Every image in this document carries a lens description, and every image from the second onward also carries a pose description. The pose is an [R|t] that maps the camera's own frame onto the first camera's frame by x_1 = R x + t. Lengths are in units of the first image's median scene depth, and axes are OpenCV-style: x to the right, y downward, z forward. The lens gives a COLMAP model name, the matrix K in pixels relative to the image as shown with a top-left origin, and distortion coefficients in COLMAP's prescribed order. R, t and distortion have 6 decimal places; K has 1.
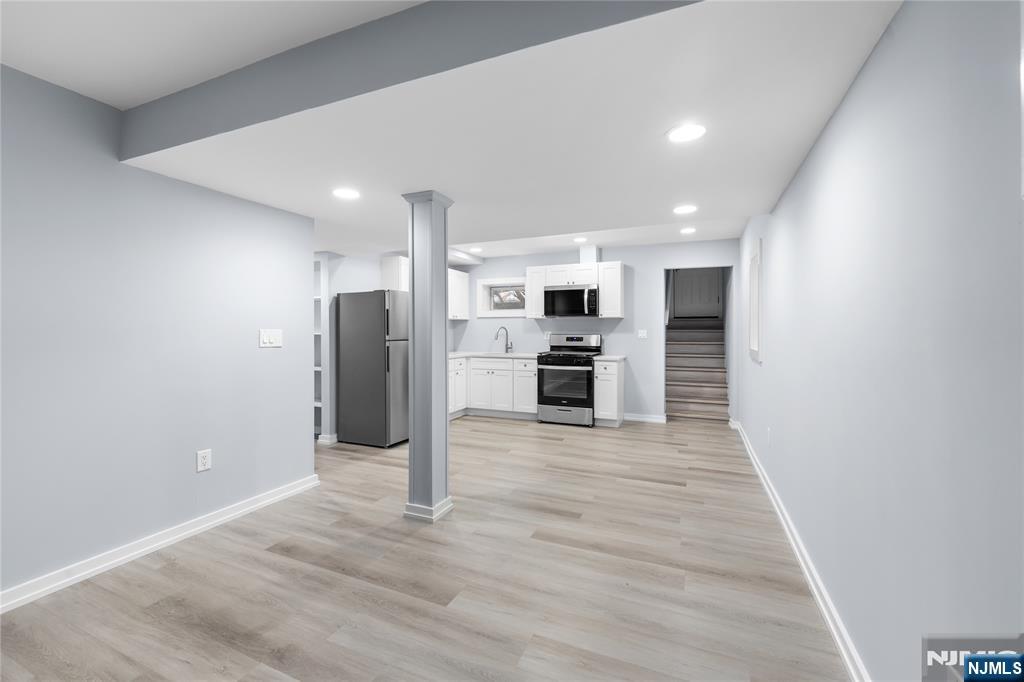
lens RADIAL K [[421.8, 0, 519.5], [0, 421.8, 336.7], [0, 0, 1]] dist [-0.000356, 0.000738]
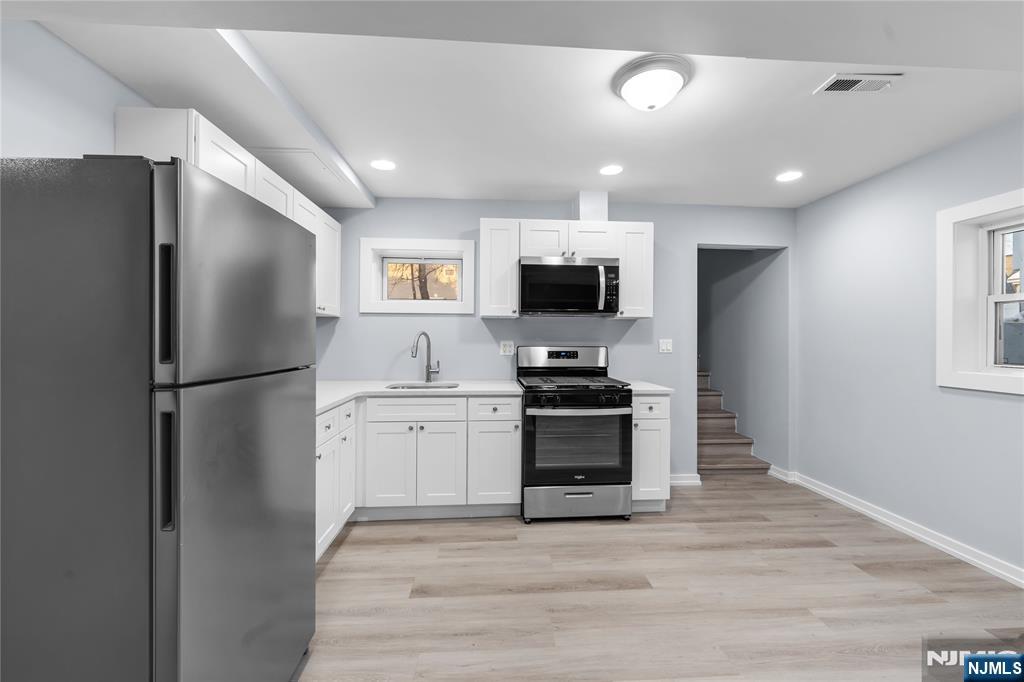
lens RADIAL K [[421.8, 0, 519.5], [0, 421.8, 335.9], [0, 0, 1]] dist [-0.000356, 0.000738]
pose [[0.888785, 0.005135, 0.458295, -0.201338], [0.003072, 0.999848, -0.017159, -0.011270], [-0.458314, 0.016659, 0.888634, 0.576833]]
